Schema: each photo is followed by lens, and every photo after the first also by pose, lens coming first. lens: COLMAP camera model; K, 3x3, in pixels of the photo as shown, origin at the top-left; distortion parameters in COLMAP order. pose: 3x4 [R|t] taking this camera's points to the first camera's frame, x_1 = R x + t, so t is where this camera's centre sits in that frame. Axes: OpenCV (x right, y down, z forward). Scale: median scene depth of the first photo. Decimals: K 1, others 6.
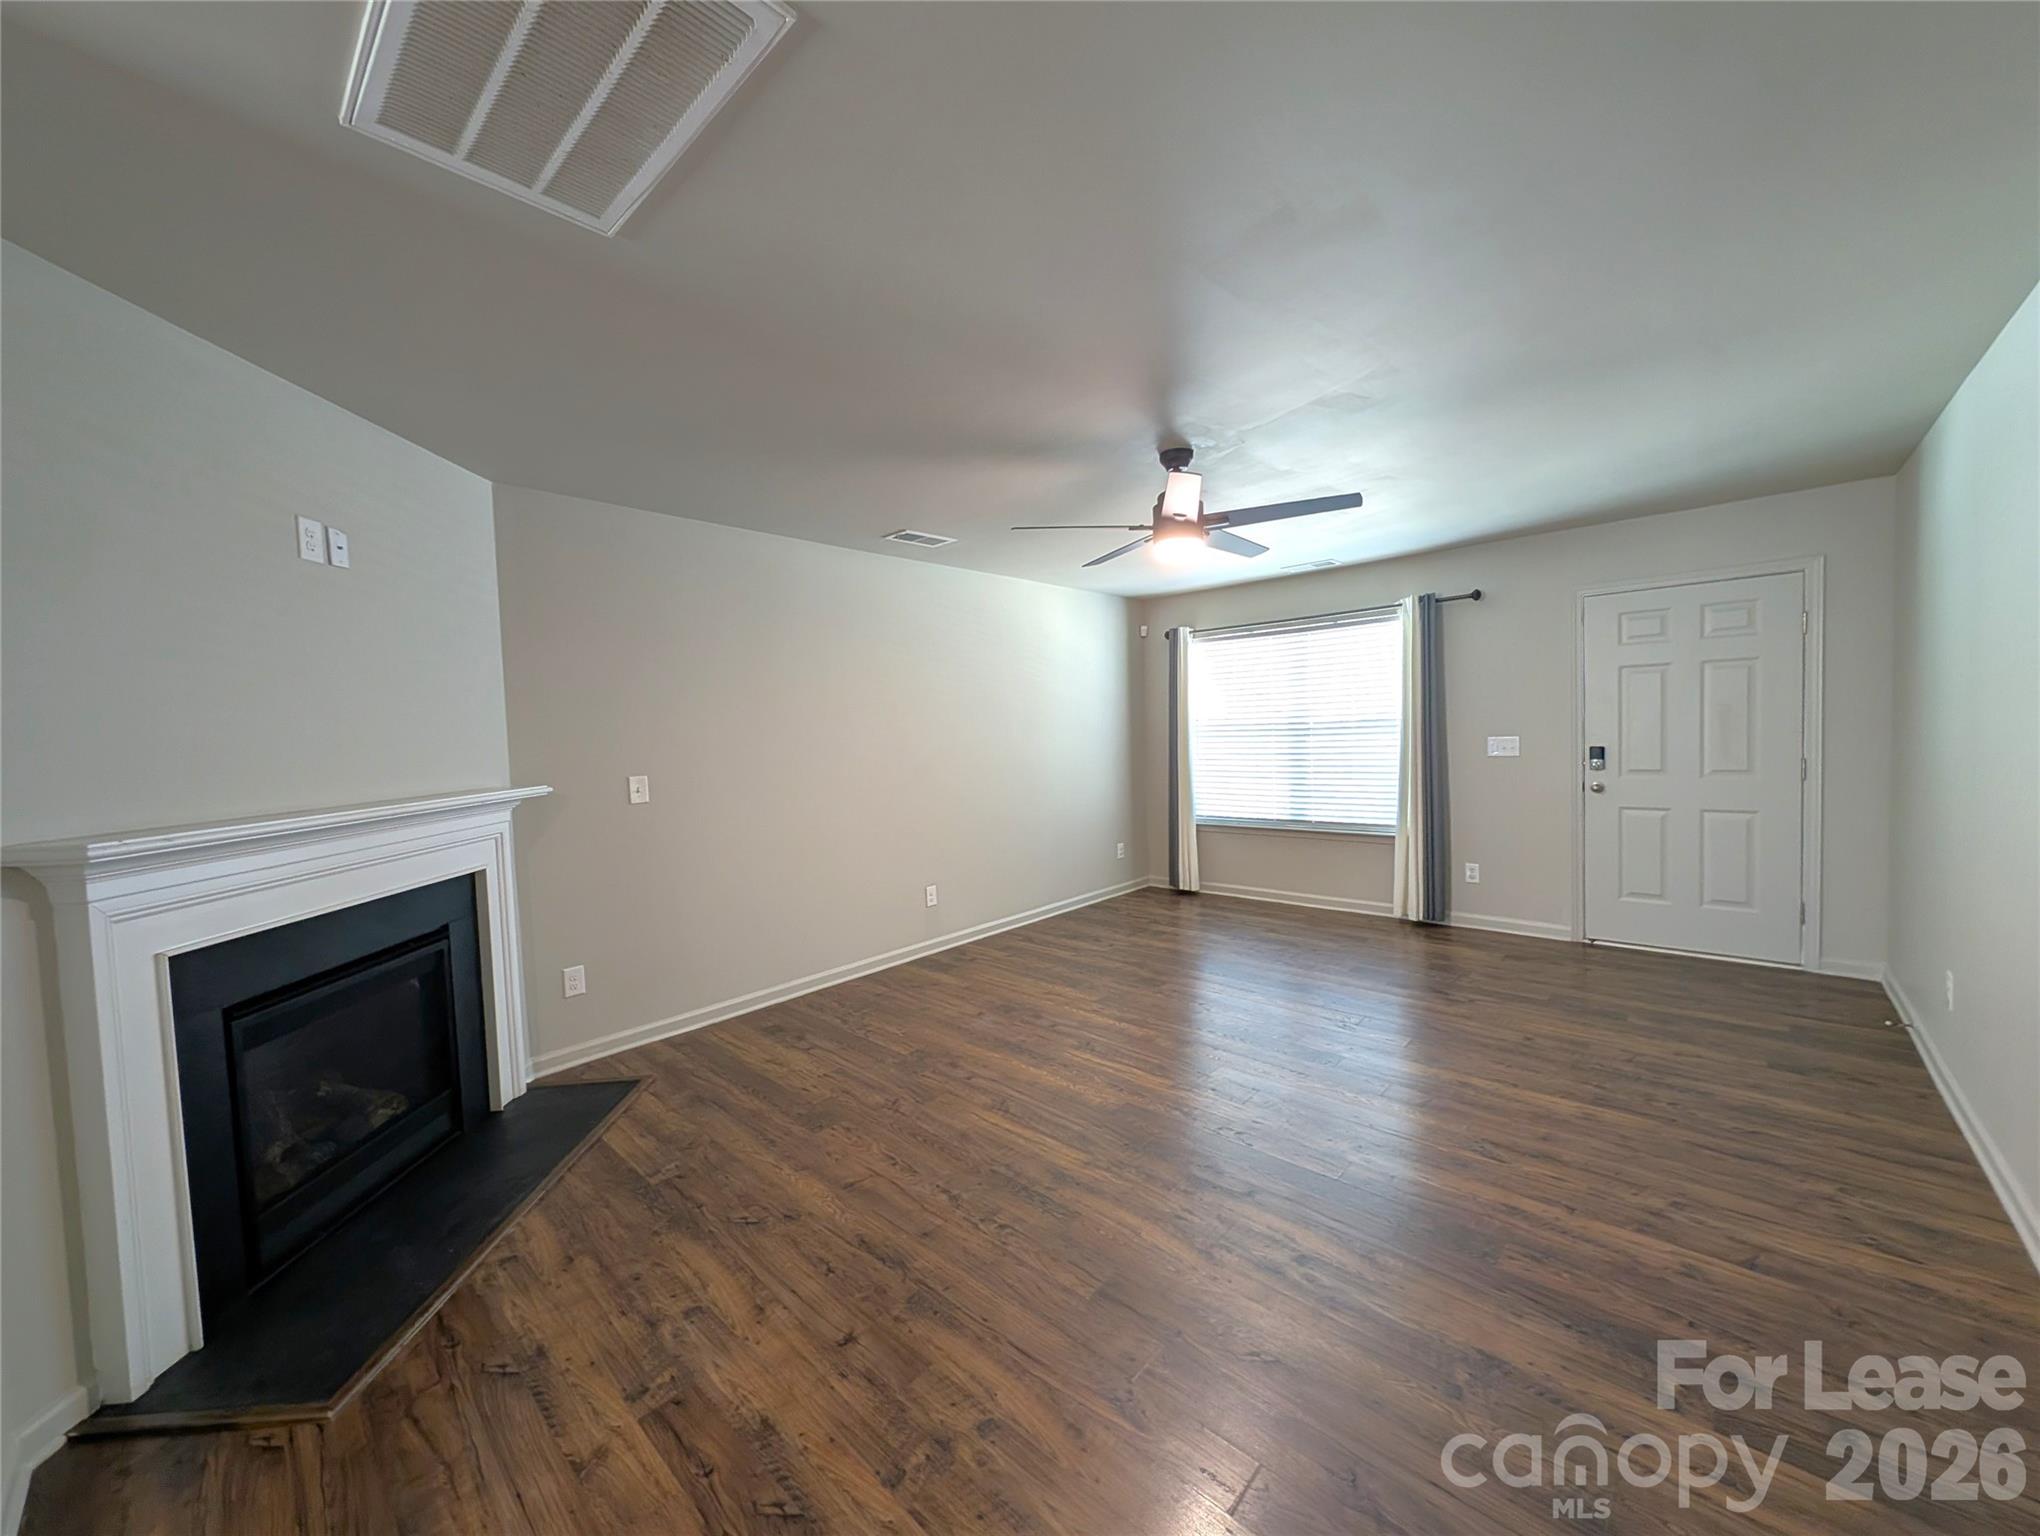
lens RADIAL K [[762.0, 0, 1021.4], [0, 762.0, 766.2], [0, 0, 1]] dist [0.027918, -0.017451]
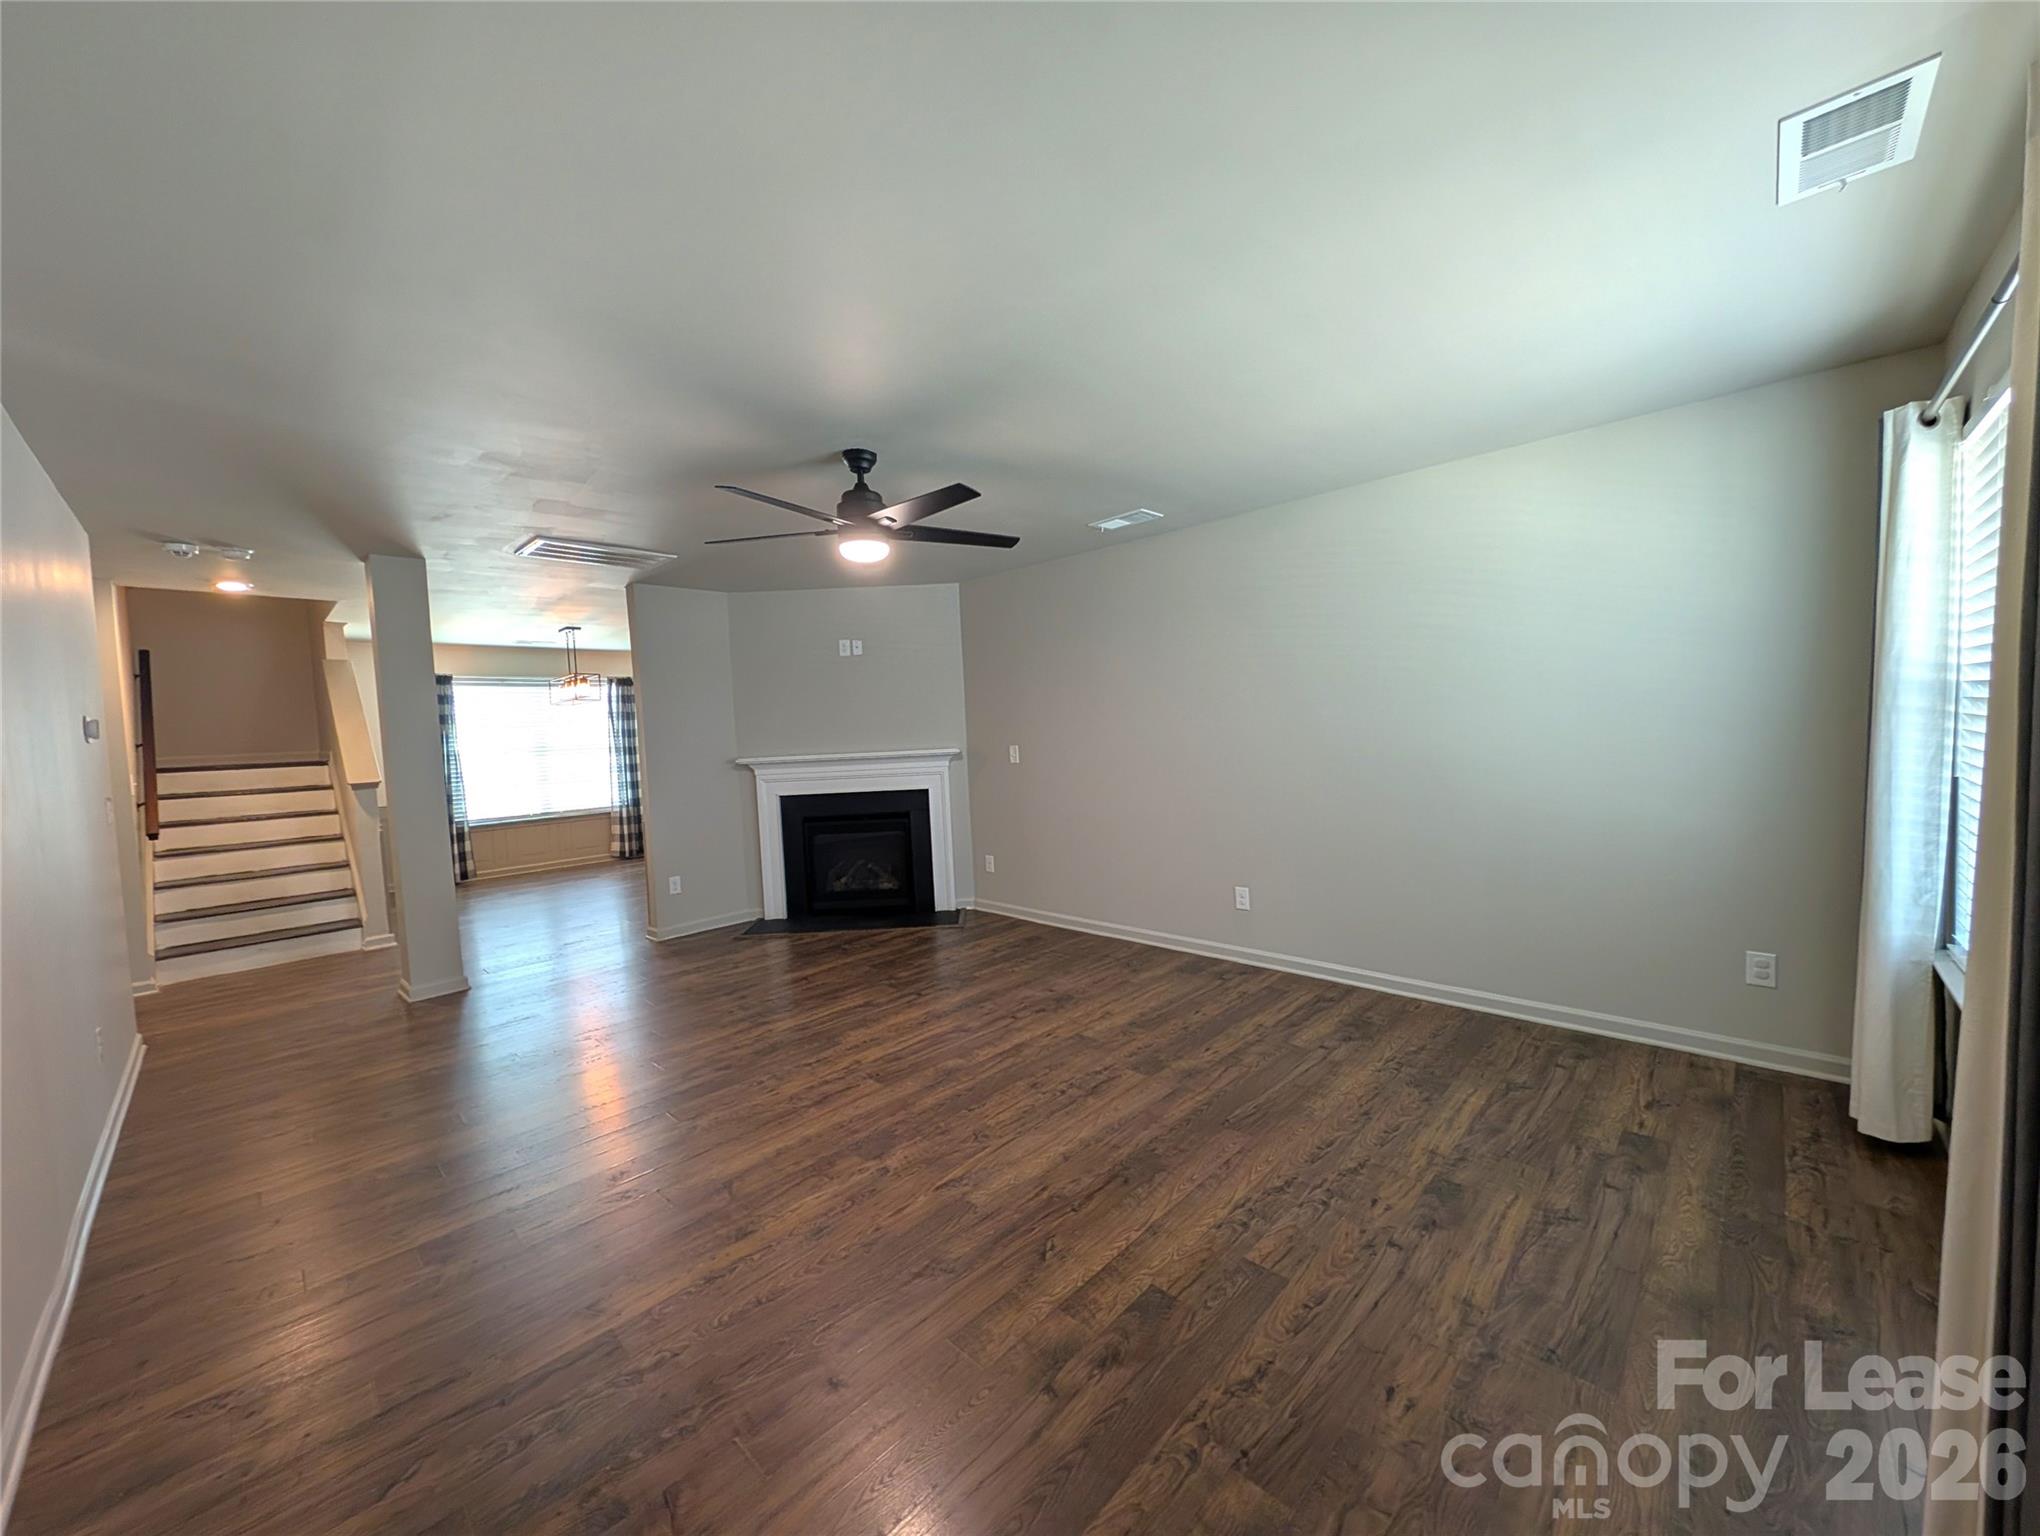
lens RADIAL K [[762.0, 0, 1021.4], [0, 762.0, 766.2], [0, 0, 1]] dist [0.027918, -0.017451]
pose [[-0.024192, 0.085945, -0.996006, 1.115497], [-0.001754, 0.996293, 0.086012, -0.084771], [0.999706, 0.003828, -0.023952, 1.131501]]
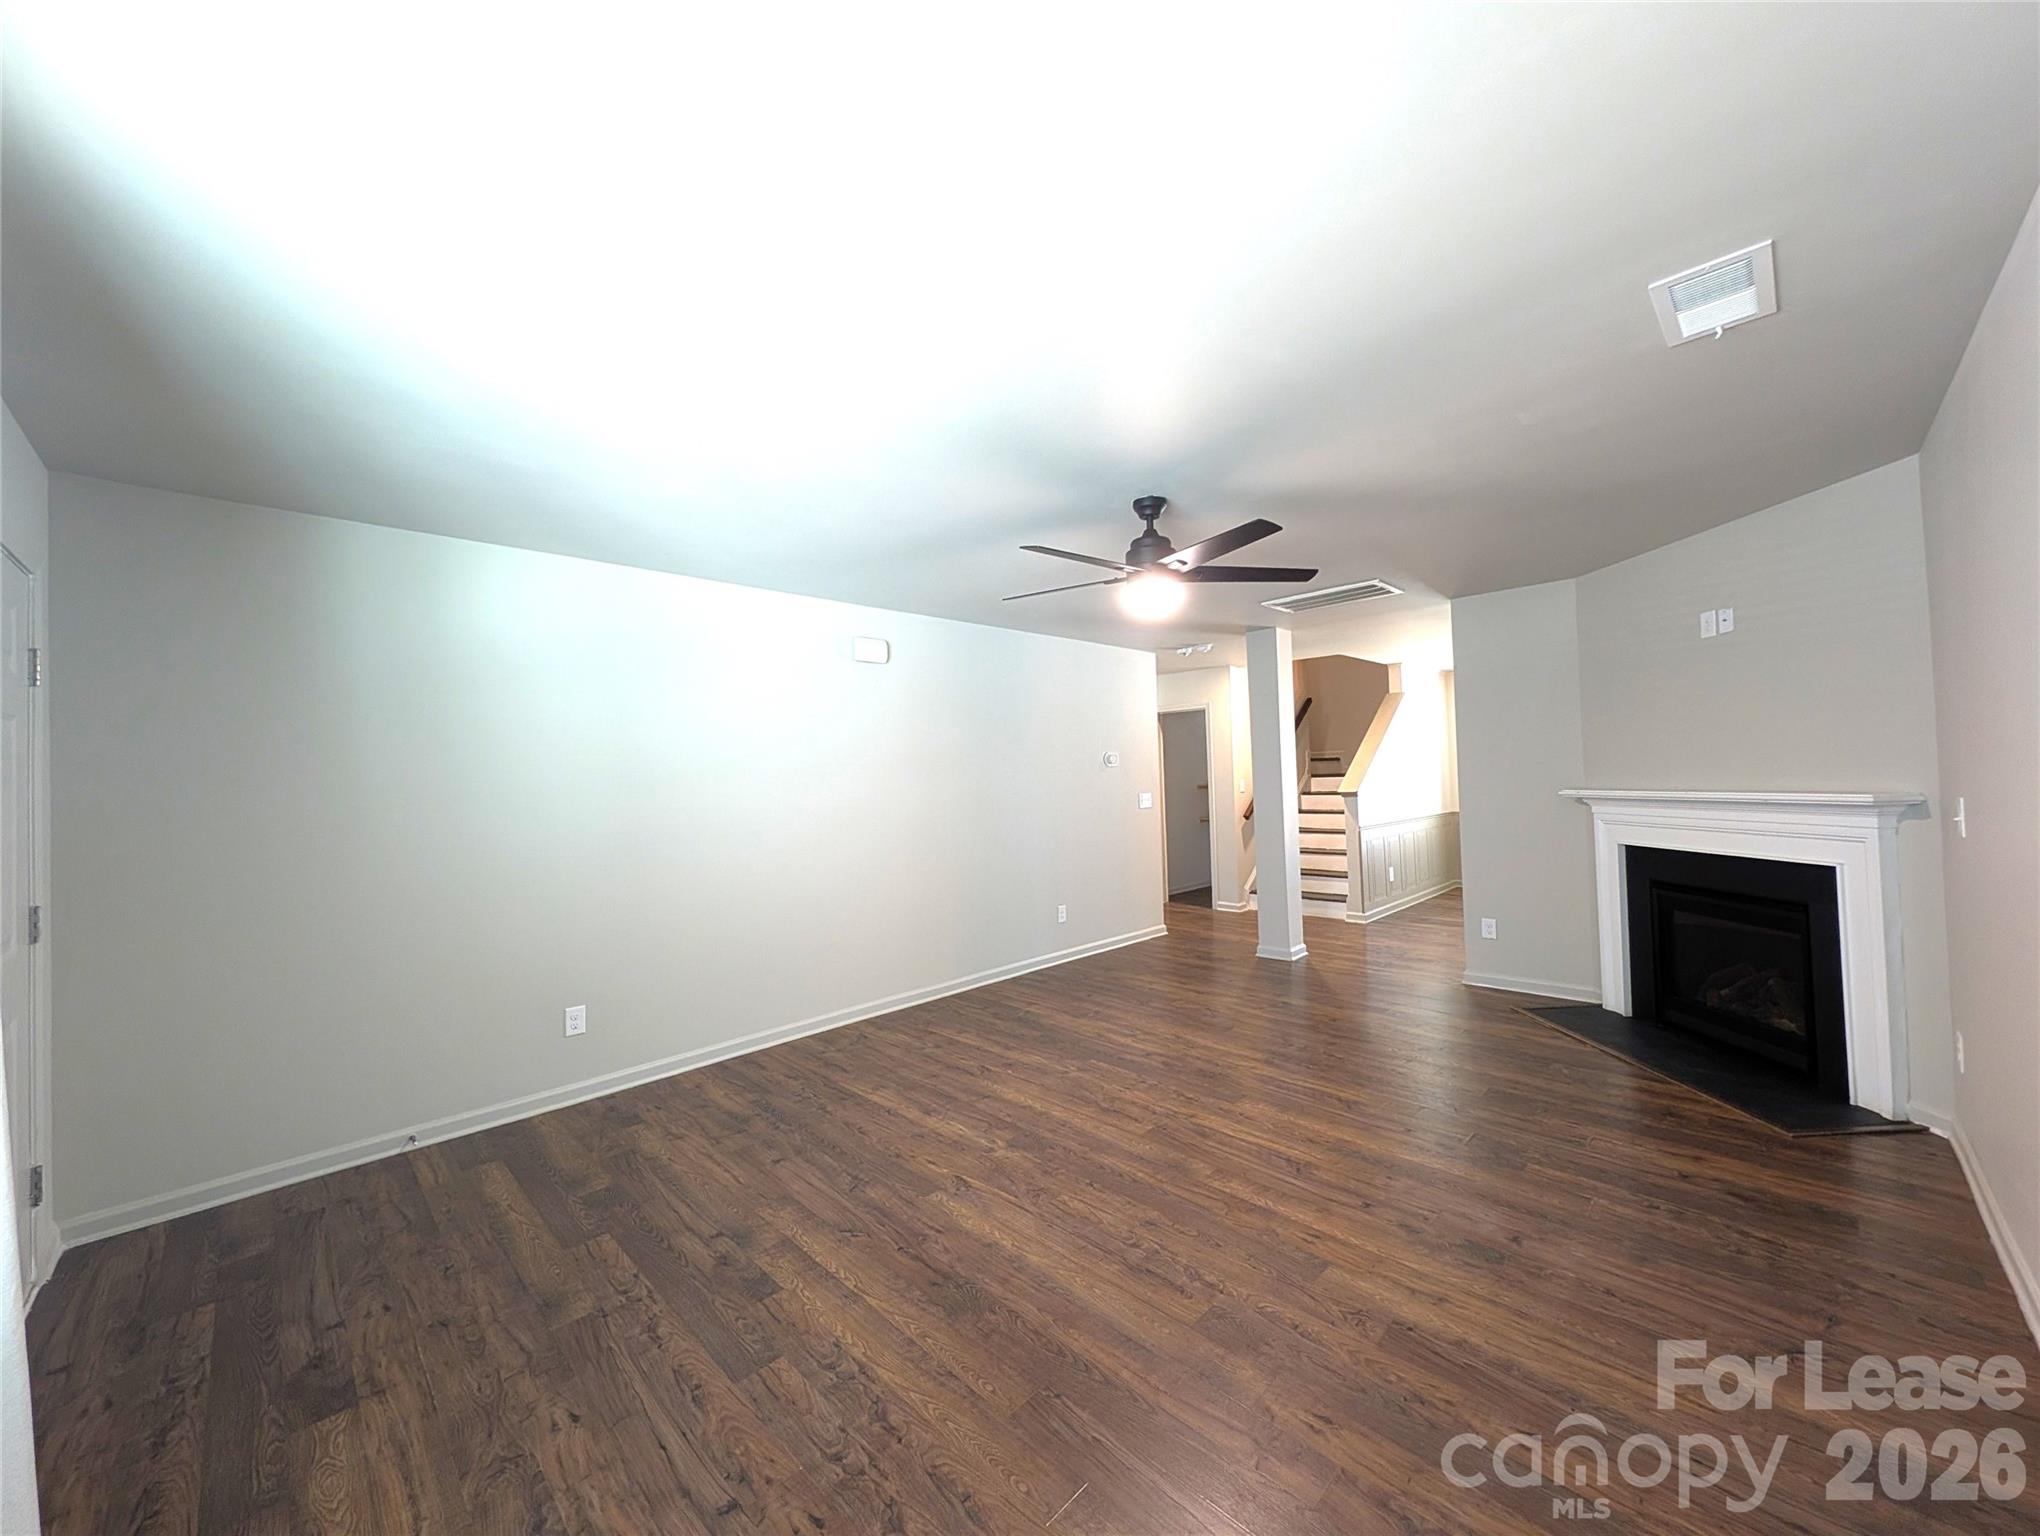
lens RADIAL K [[765.3, 0, 1017.6], [0, 765.3, 760.9], [0, 0, 1]] dist [0.026801, -0.013209]
pose [[-0.996893, 0.066434, 0.042311, 0.323327], [0.067357, 0.997513, 0.020759, -0.095833], [-0.040827, 0.023545, -0.998889, 1.848325]]
